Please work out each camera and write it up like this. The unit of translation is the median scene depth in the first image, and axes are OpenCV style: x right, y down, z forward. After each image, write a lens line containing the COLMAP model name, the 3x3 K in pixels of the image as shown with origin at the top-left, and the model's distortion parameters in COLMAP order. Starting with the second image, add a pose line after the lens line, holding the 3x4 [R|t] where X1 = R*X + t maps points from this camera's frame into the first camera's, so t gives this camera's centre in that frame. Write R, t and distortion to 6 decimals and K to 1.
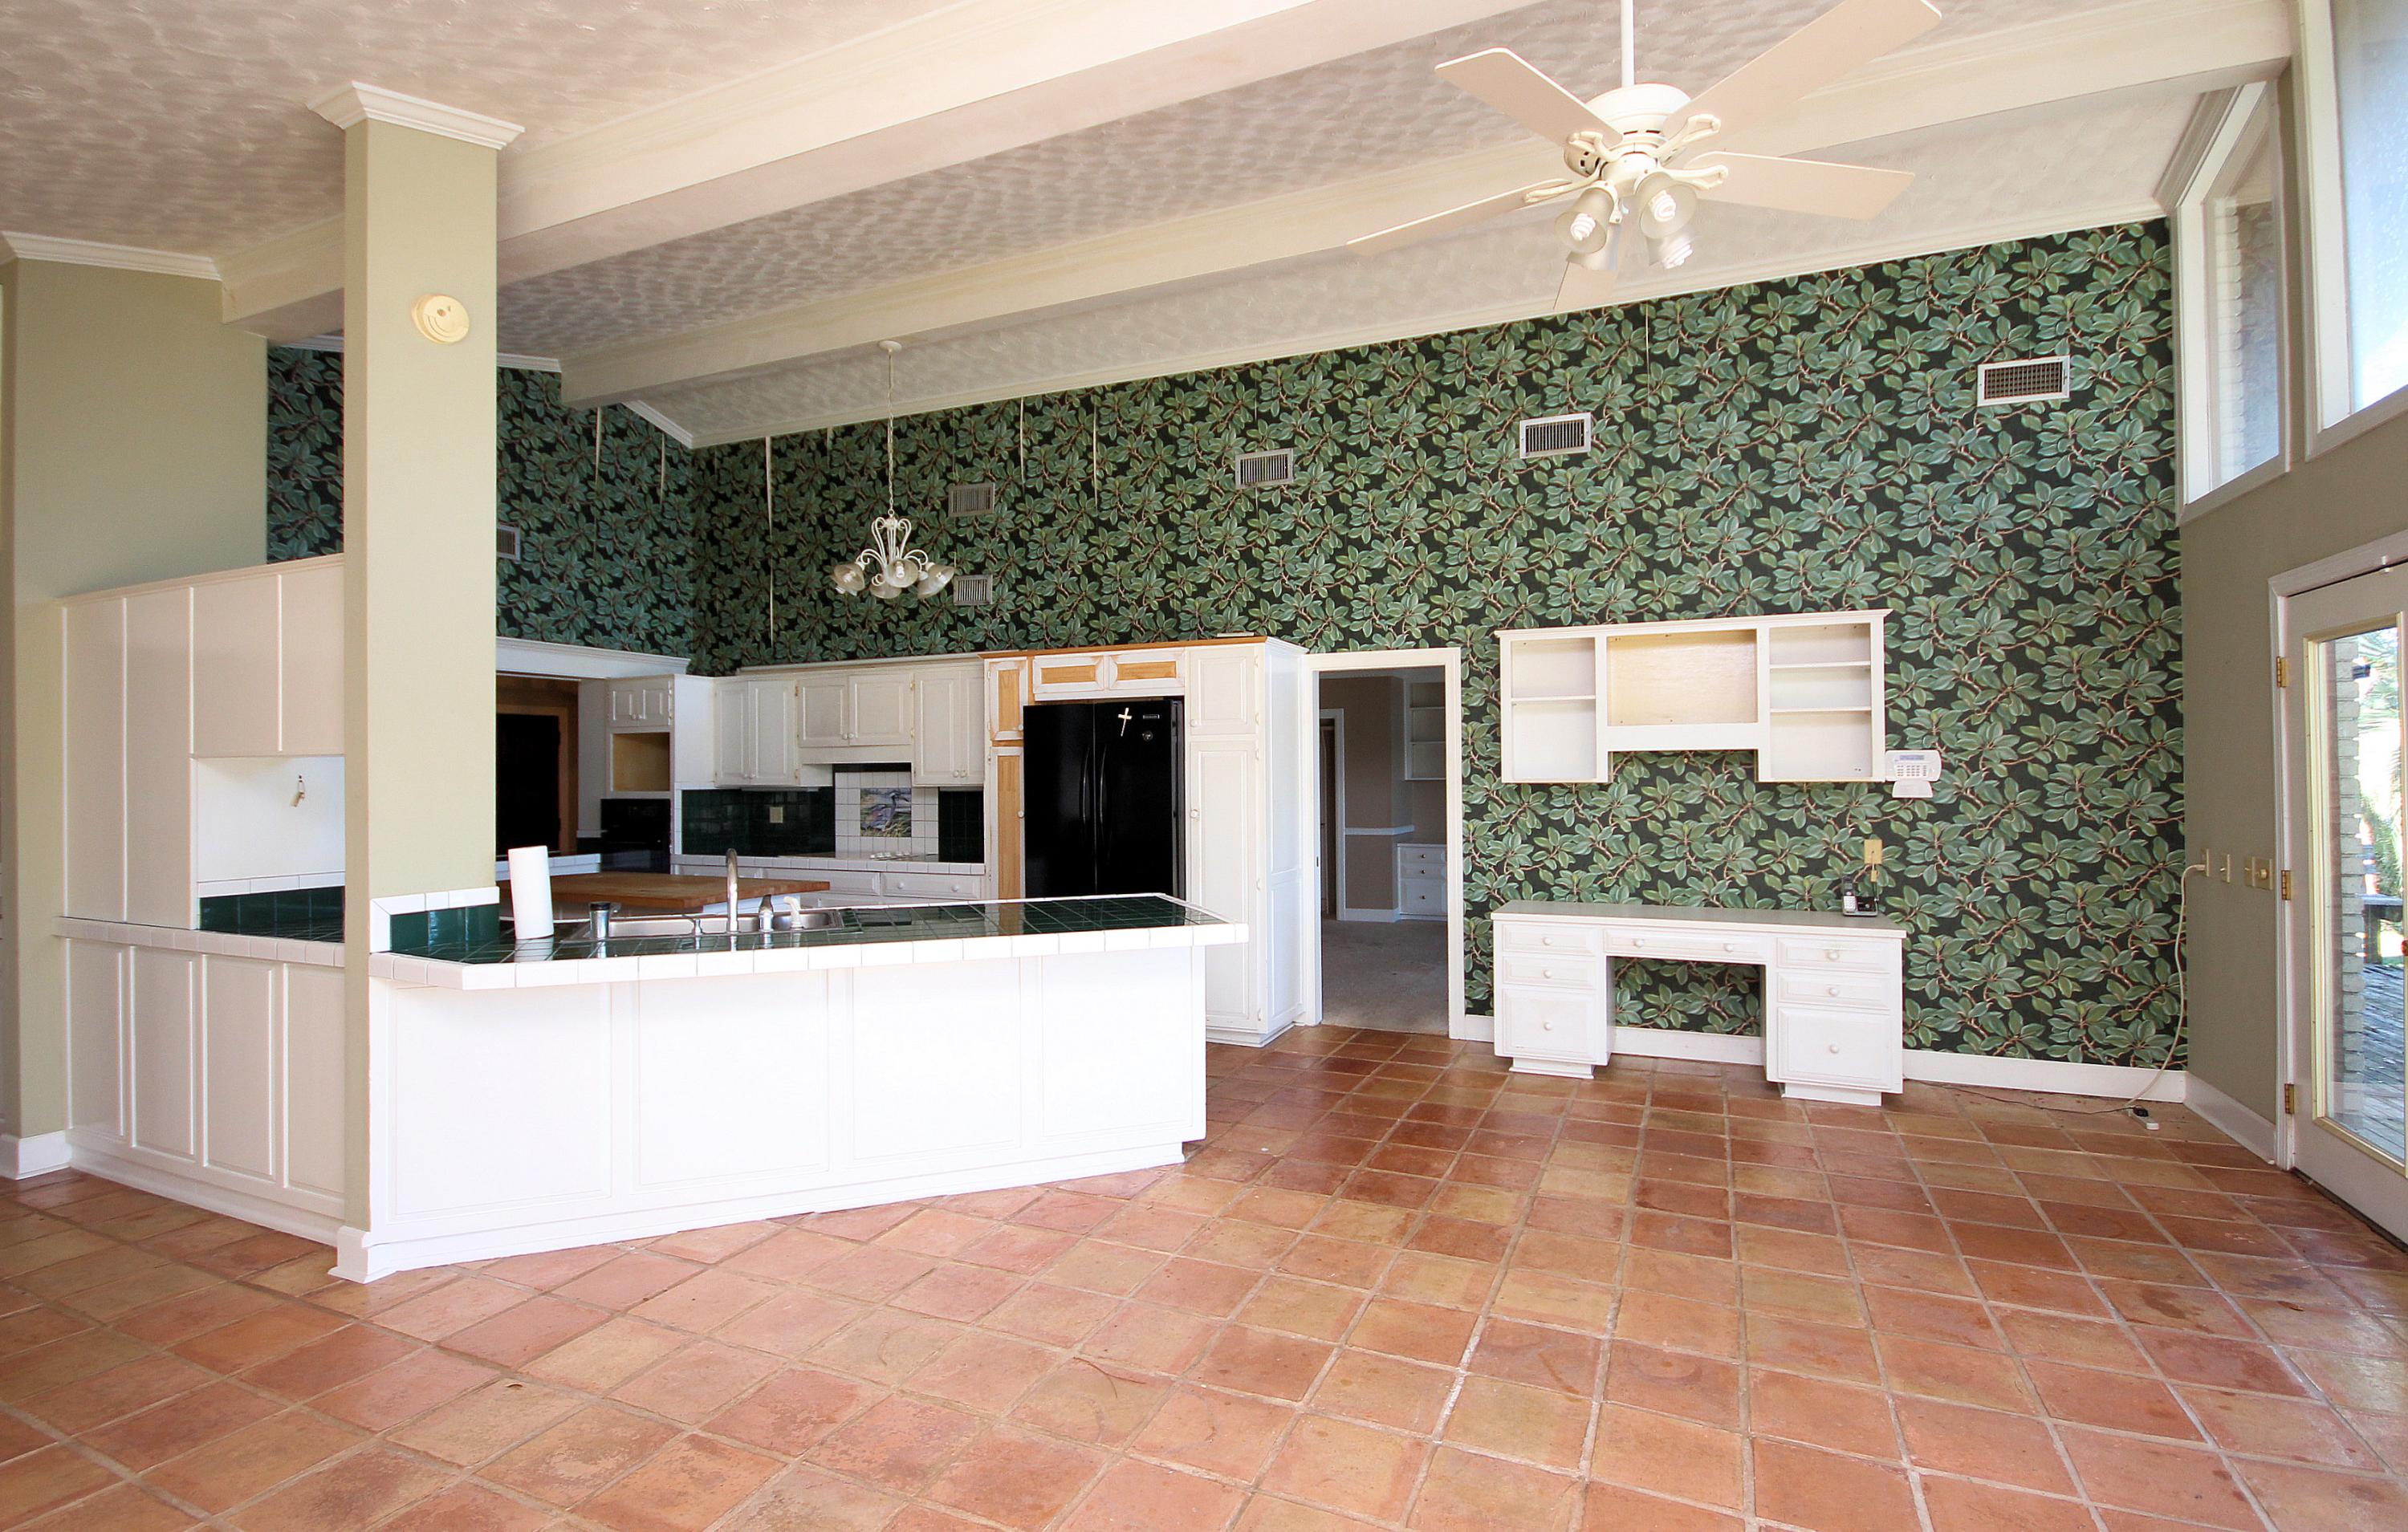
lens RADIAL K [[1127.9, 0, 1204.0], [0, 1127.9, 766.0], [0, 0, 1]] dist [-0.003541, 0.000869]
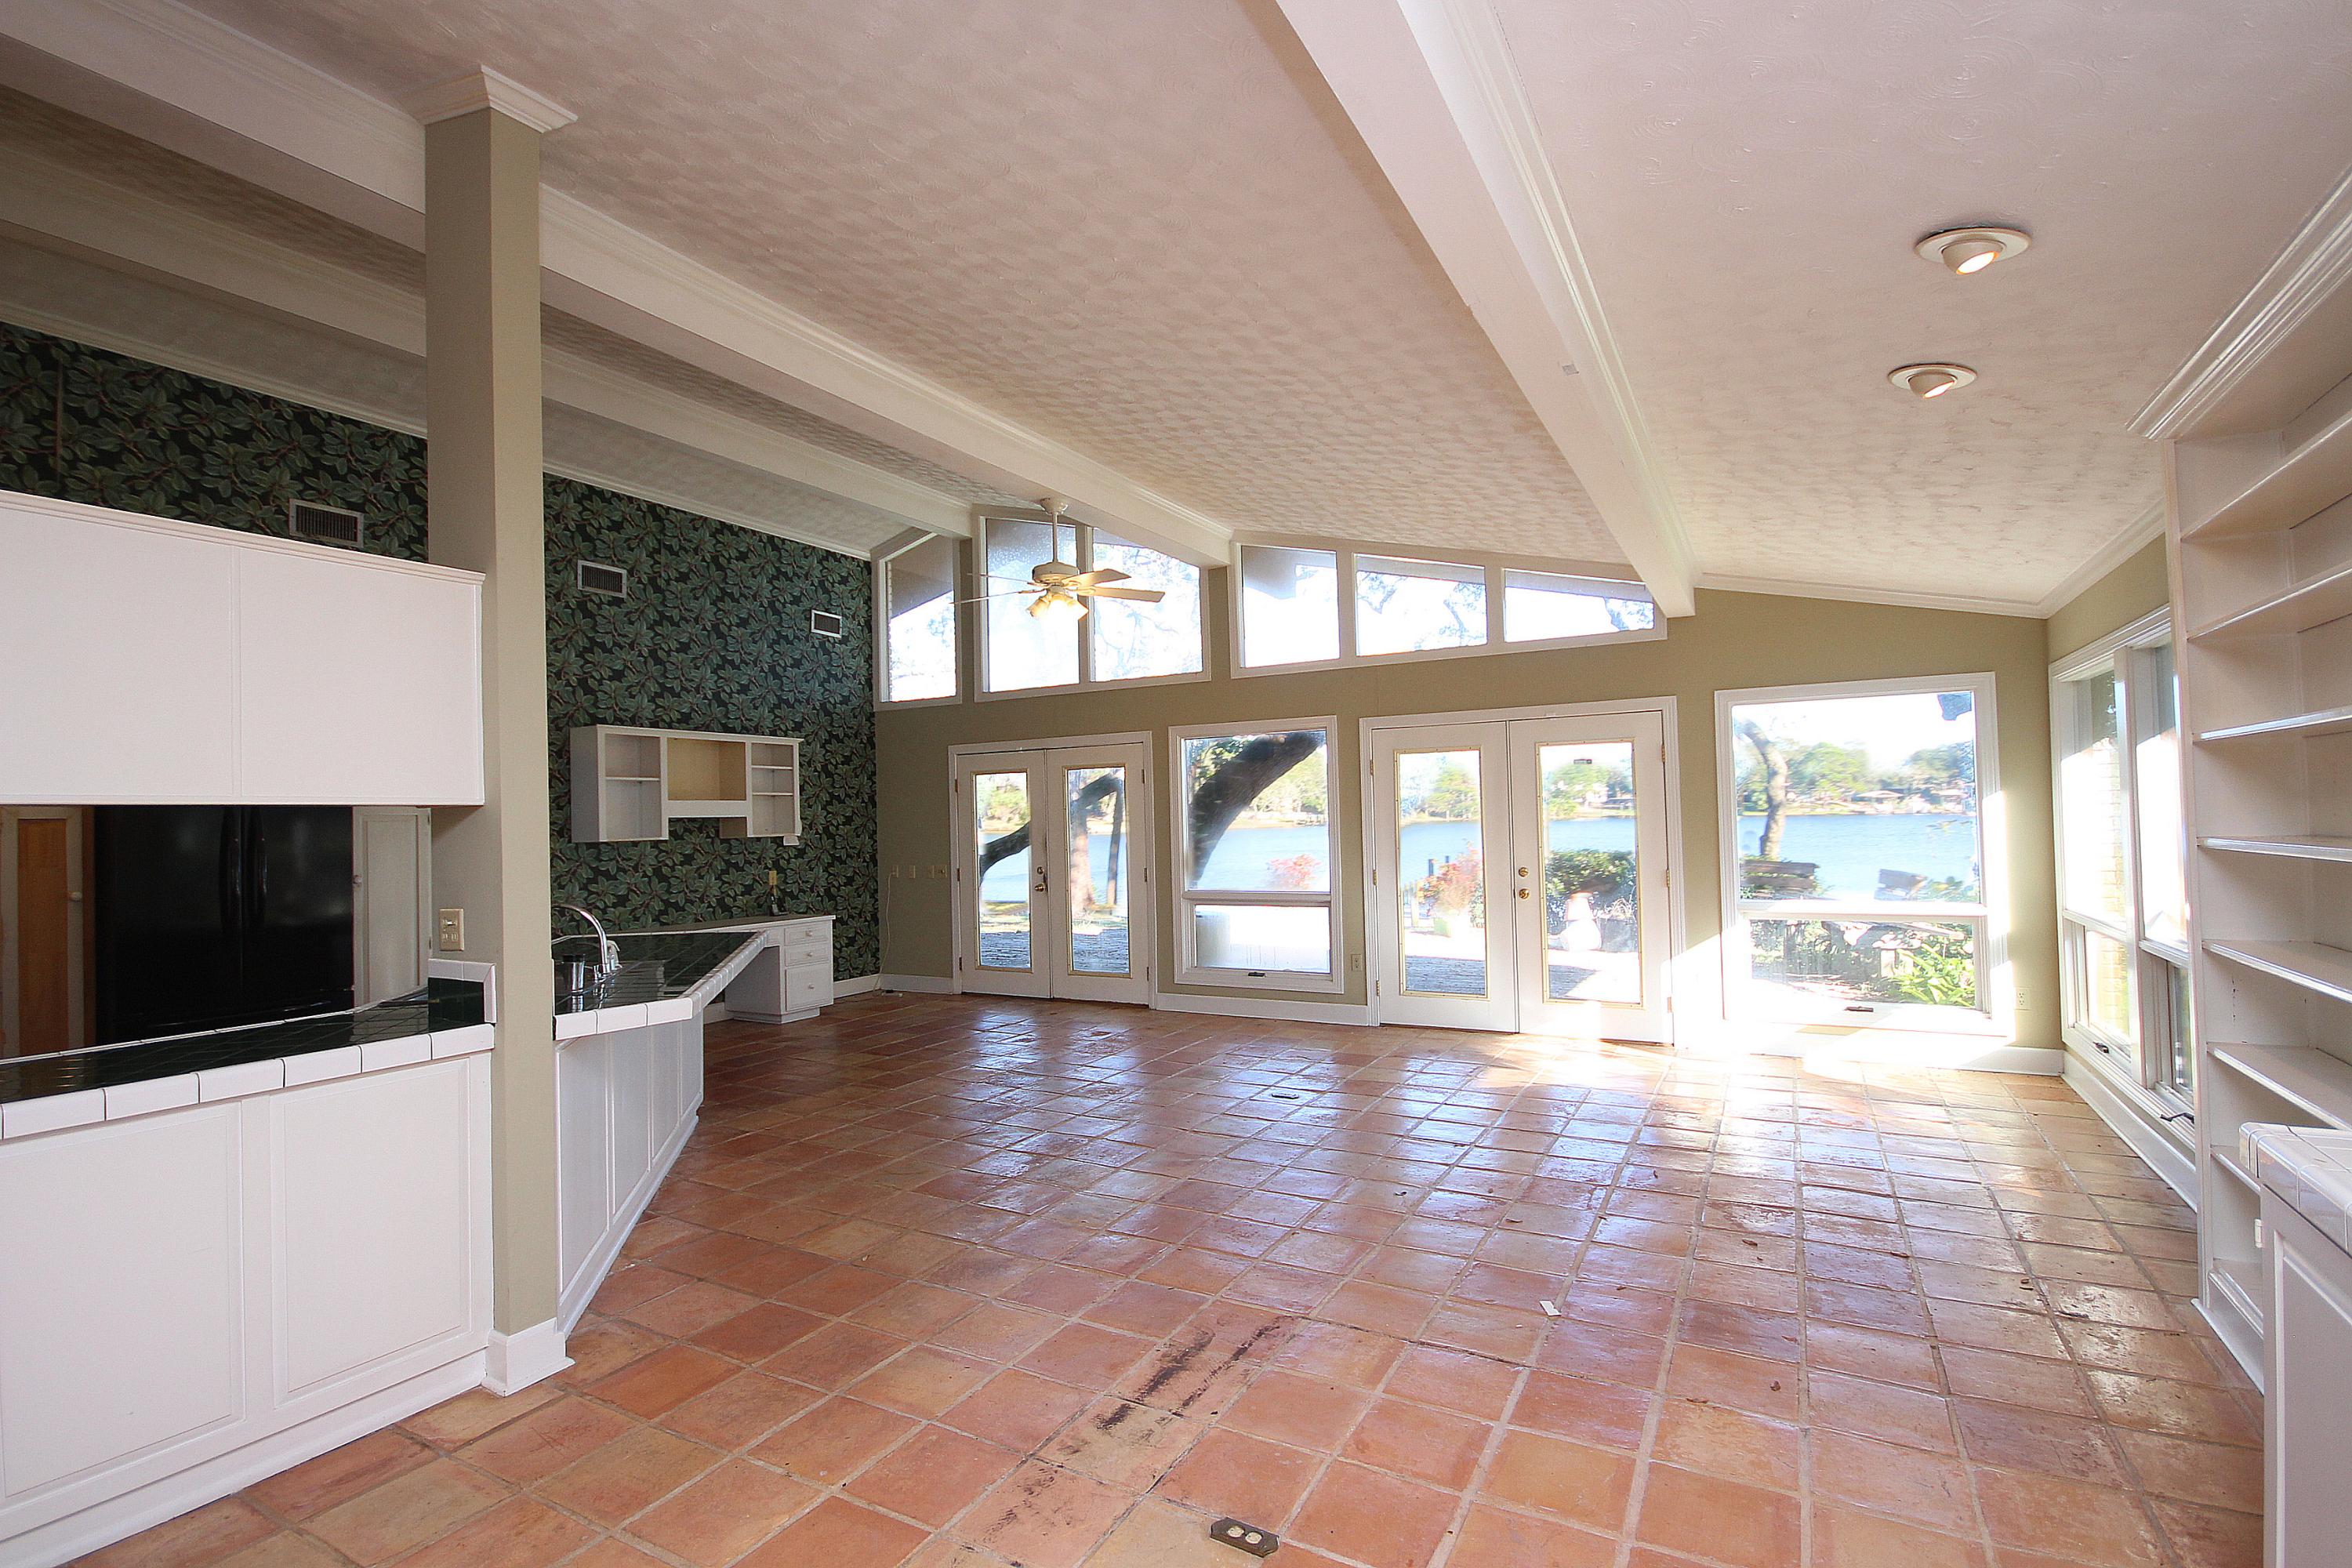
lens RADIAL K [[1082.7, 0, 1168.2], [0, 1082.7, 799.5], [0, 0, 1]] dist [0.002546, -0.011355]
pose [[0.097058, 0.025805, 0.994944, -0.762251], [0.016530, 0.999484, -0.027536, 0.009719], [-0.995141, 0.019119, 0.096582, 0.192455]]
